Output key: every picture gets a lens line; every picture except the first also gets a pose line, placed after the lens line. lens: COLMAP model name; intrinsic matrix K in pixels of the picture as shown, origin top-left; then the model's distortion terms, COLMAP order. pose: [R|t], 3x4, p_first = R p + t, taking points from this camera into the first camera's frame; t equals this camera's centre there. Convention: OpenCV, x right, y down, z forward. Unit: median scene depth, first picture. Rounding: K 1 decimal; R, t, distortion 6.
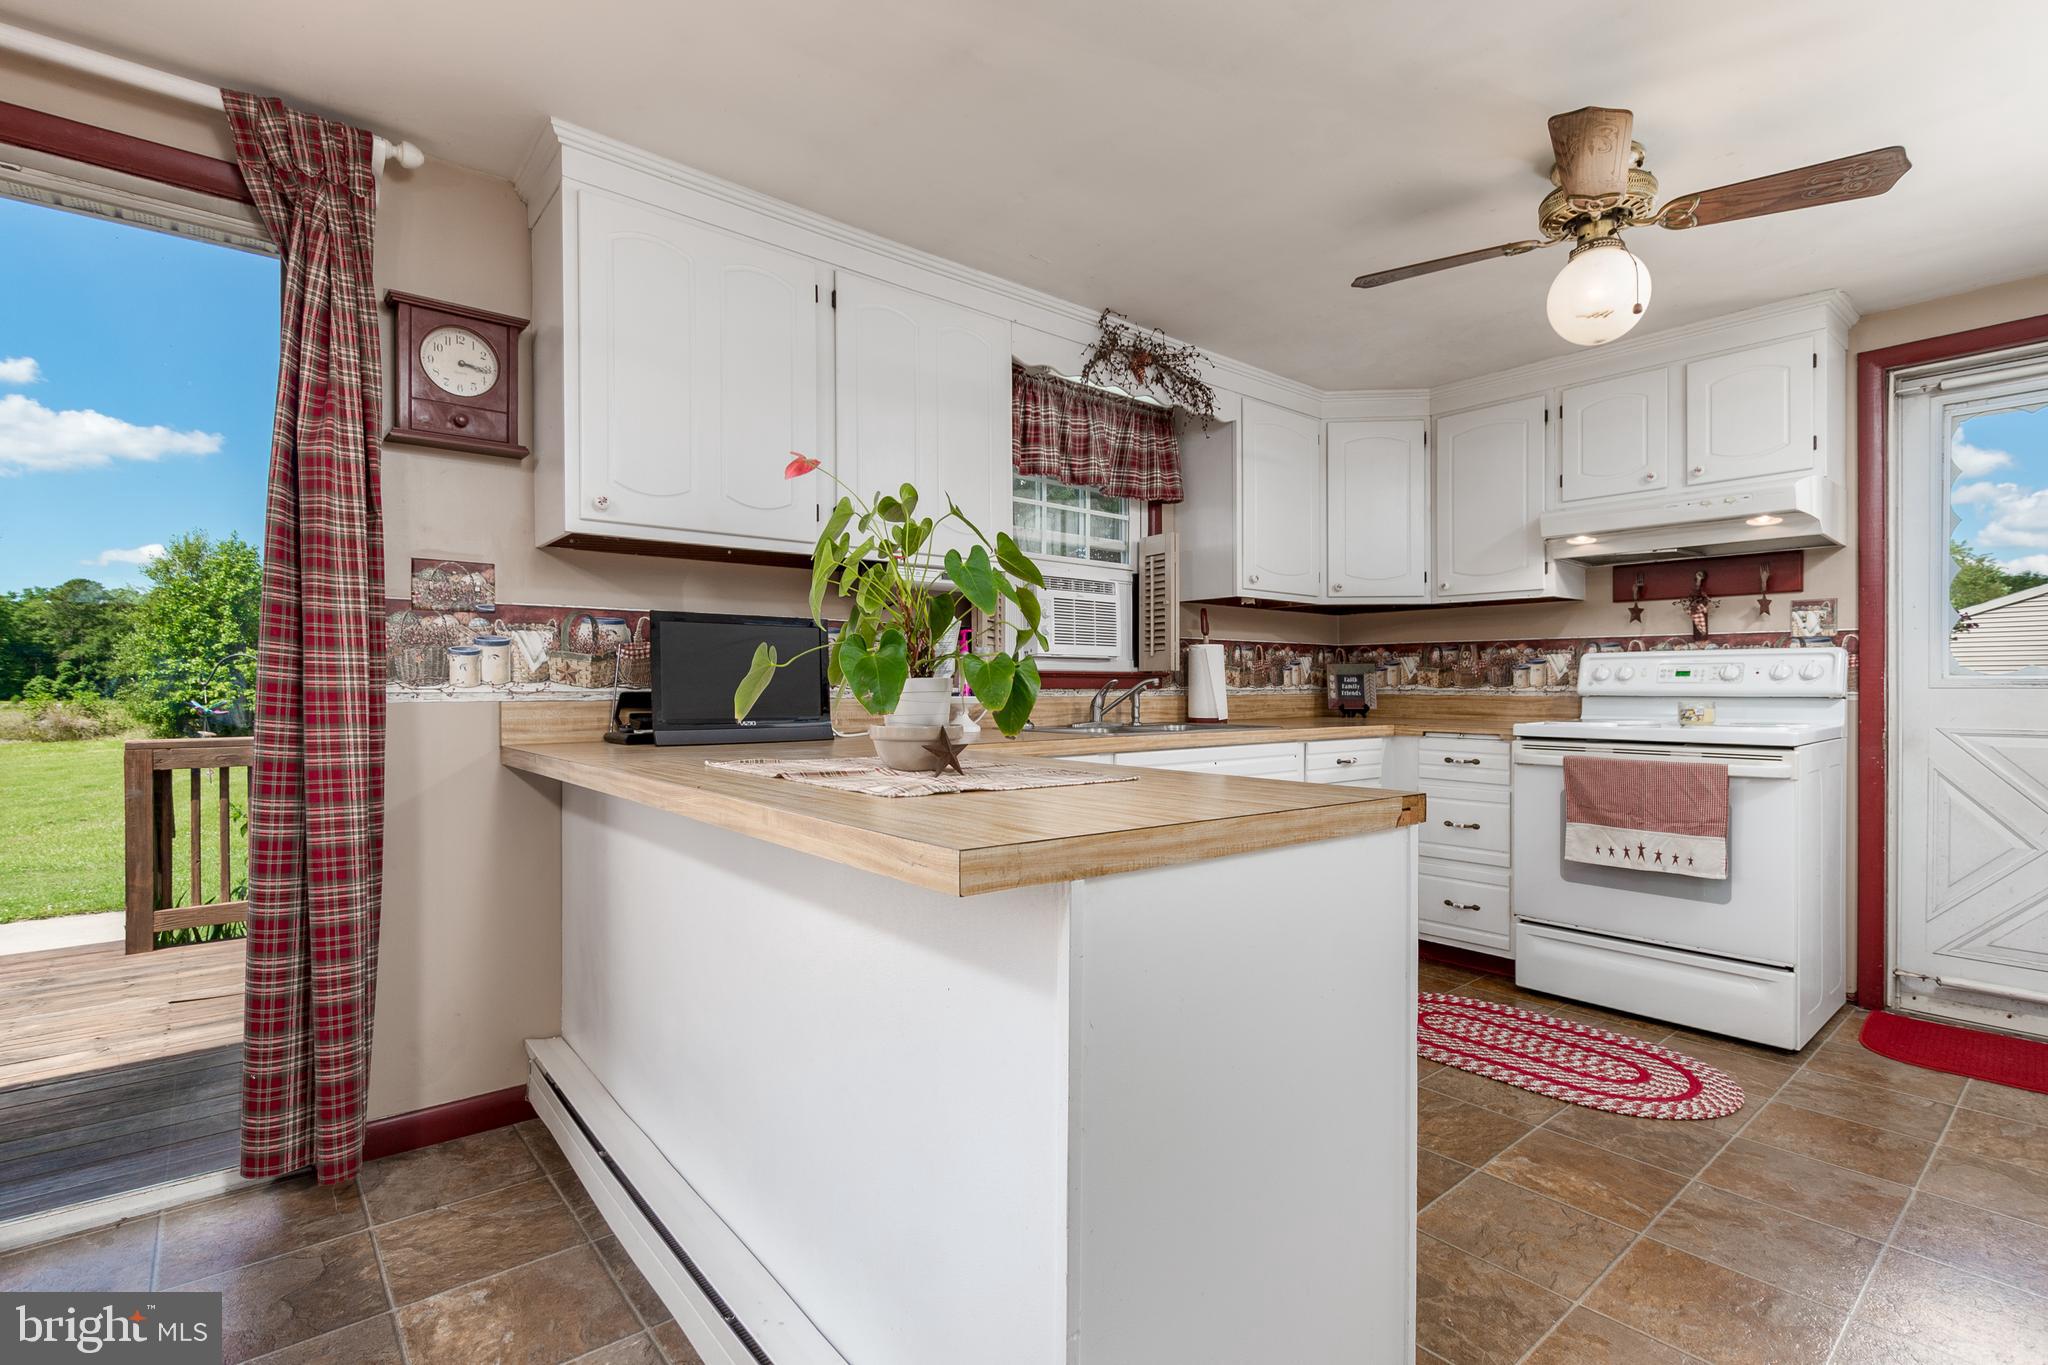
lens RADIAL K [[947.7, 0, 1024.0], [0, 947.7, 682.5], [0, 0, 1]] dist [-0.001635, 0.000100]
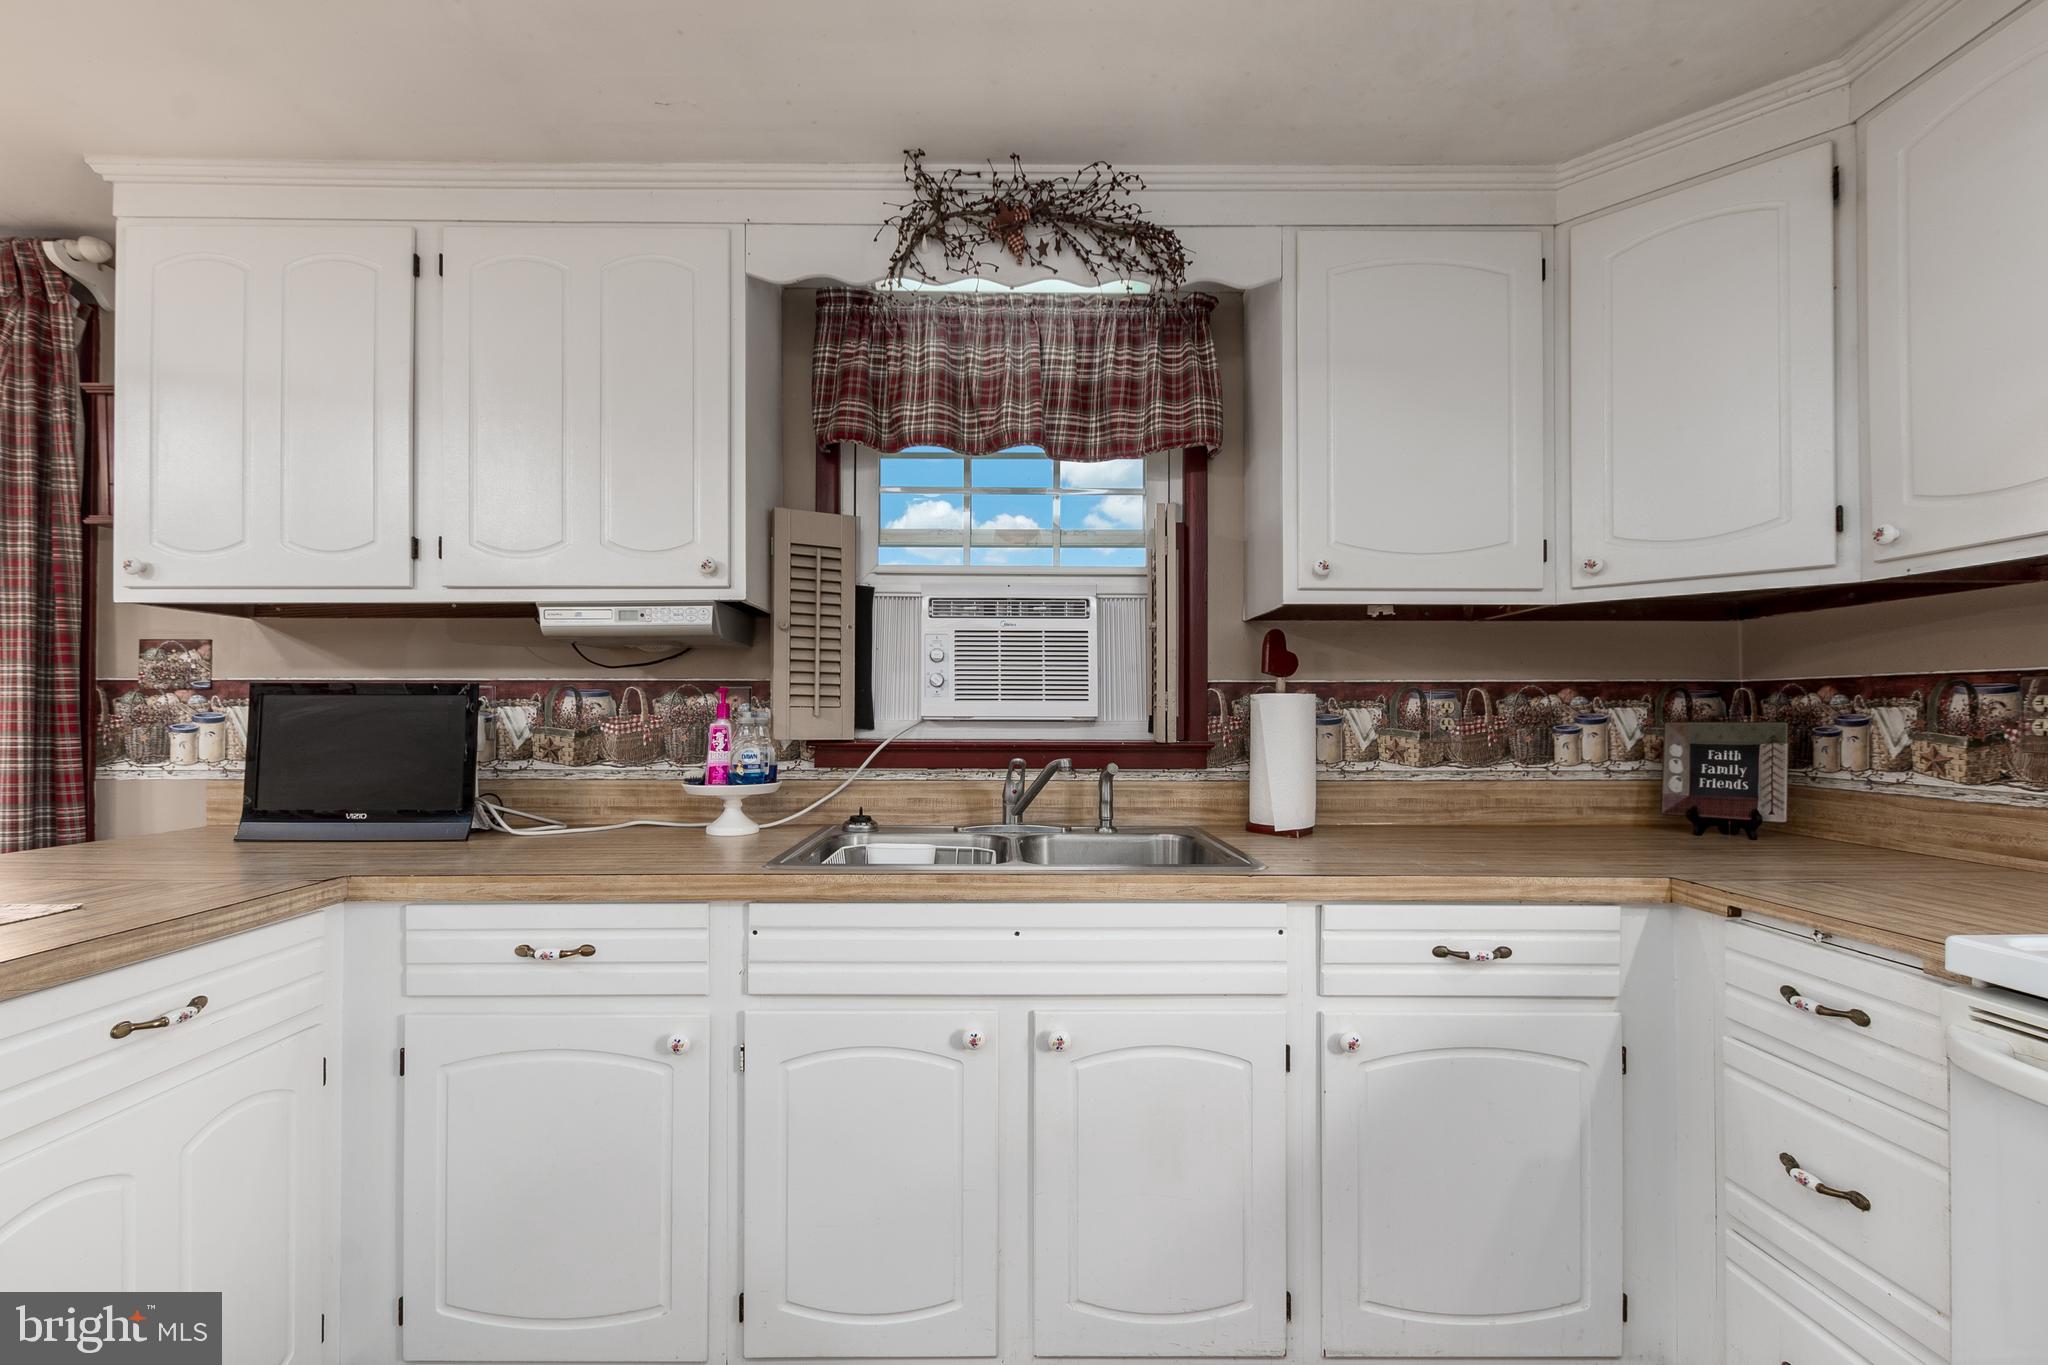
lens RADIAL K [[889.7, 0, 1018.6], [0, 889.7, 705.3], [0, 0, 1]] dist [-0.000005, -0.000232]
pose [[0.773172, -0.007318, -0.634154, 0.461242], [0.001620, 0.999953, -0.009564, -0.031866], [0.634195, 0.006367, 0.773147, 0.558704]]
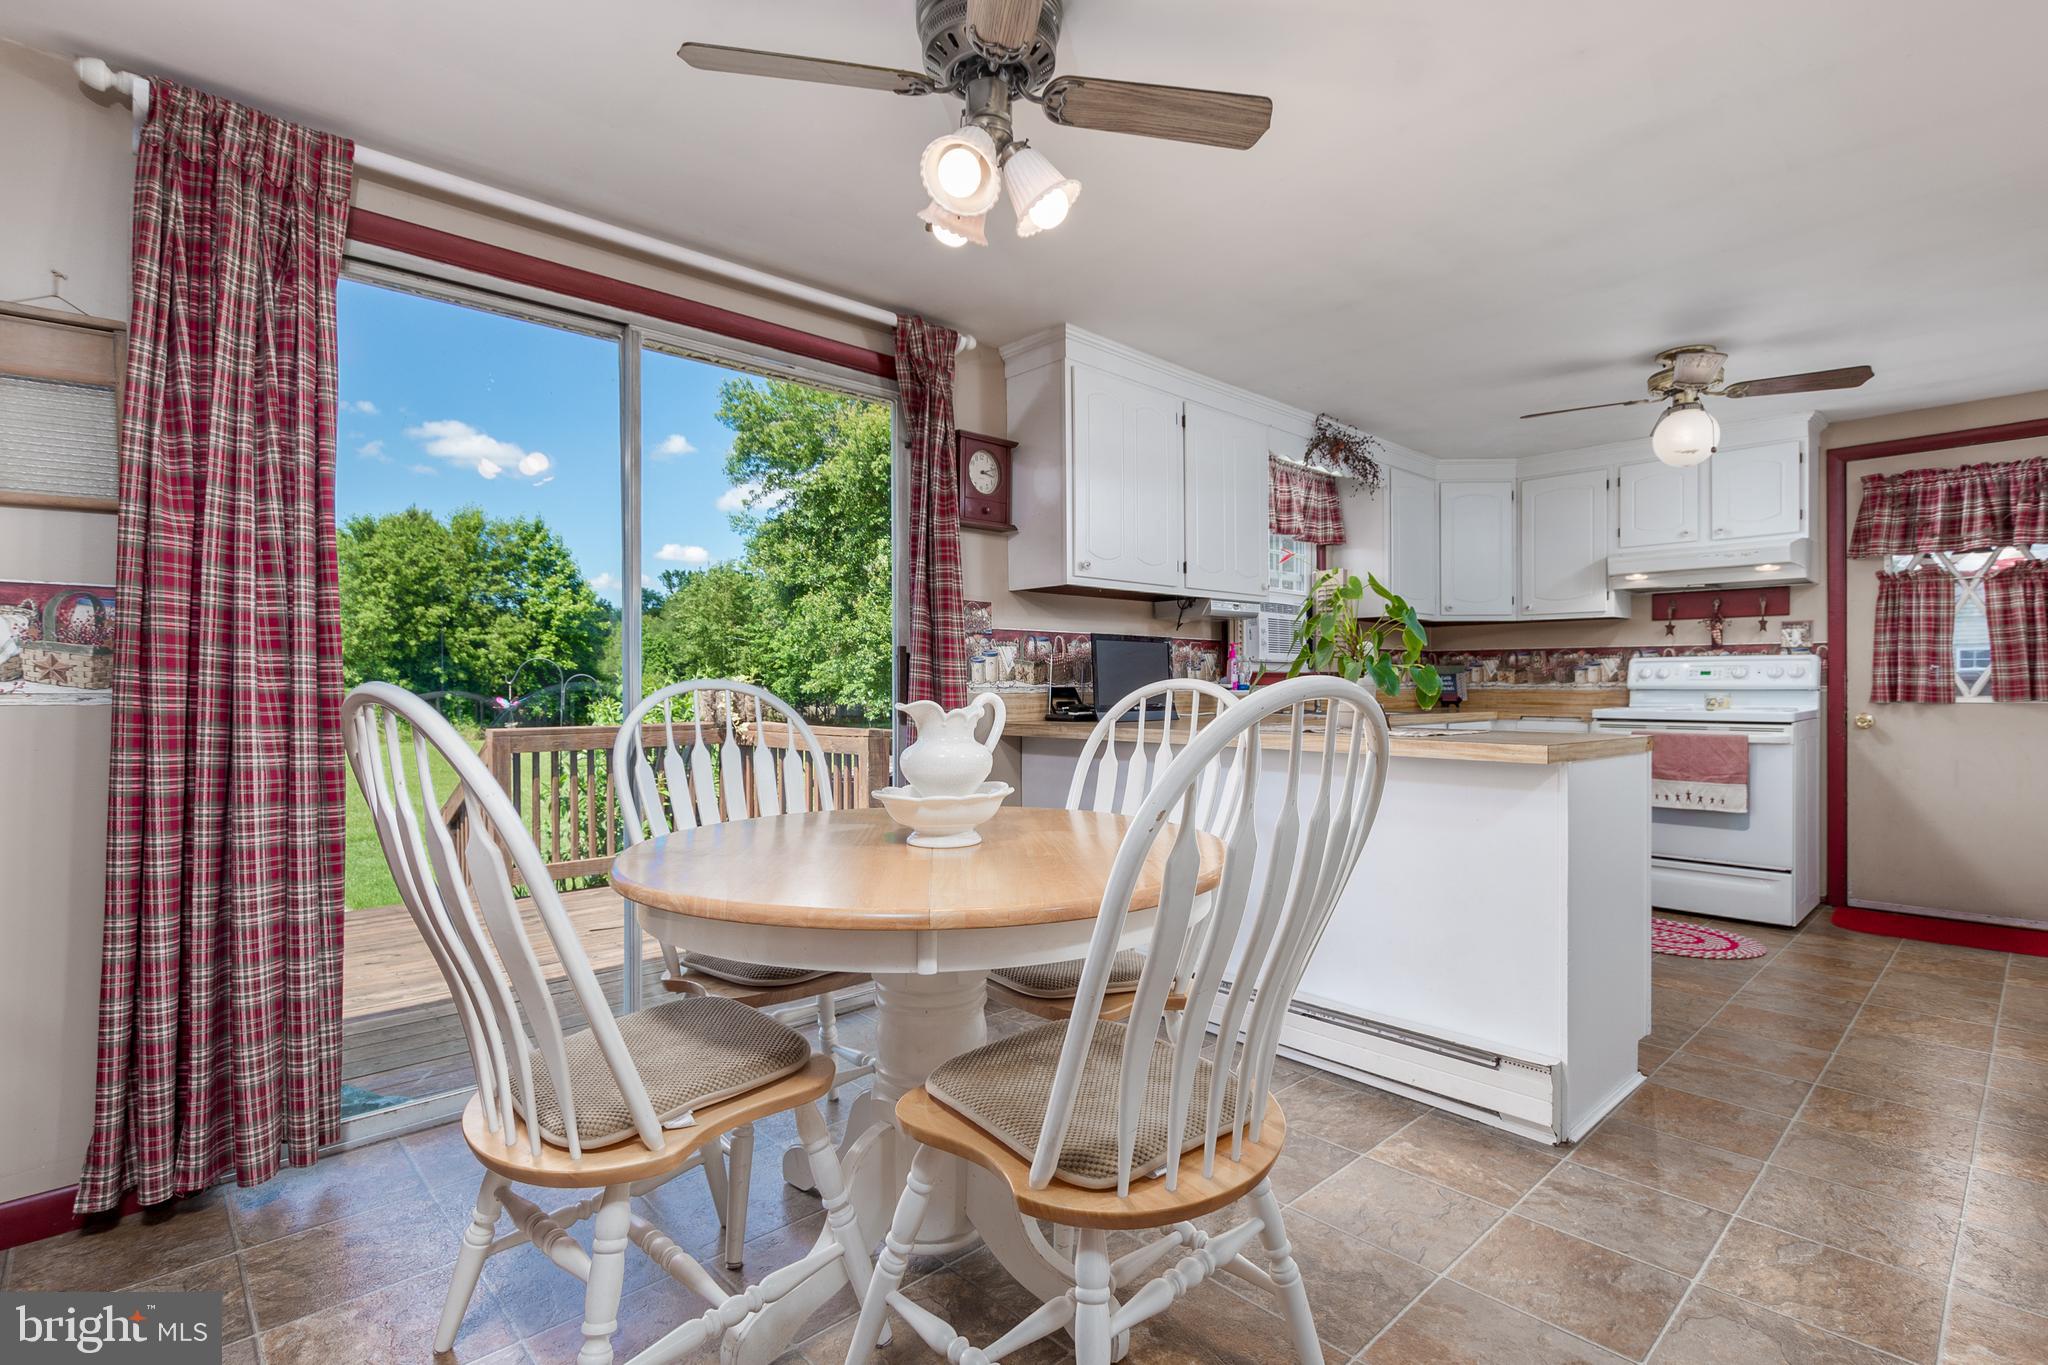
lens RADIAL K [[994.9, 0, 1024.0], [0, 994.9, 682.5], [0, 0, 1]] dist [0.003832, 0.000102]
pose [[0.997309, -0.002132, 0.073284, -0.425539], [0.002047, 0.999997, 0.001234, 0.000526], [-0.073287, -0.001081, 0.997310, -0.401045]]
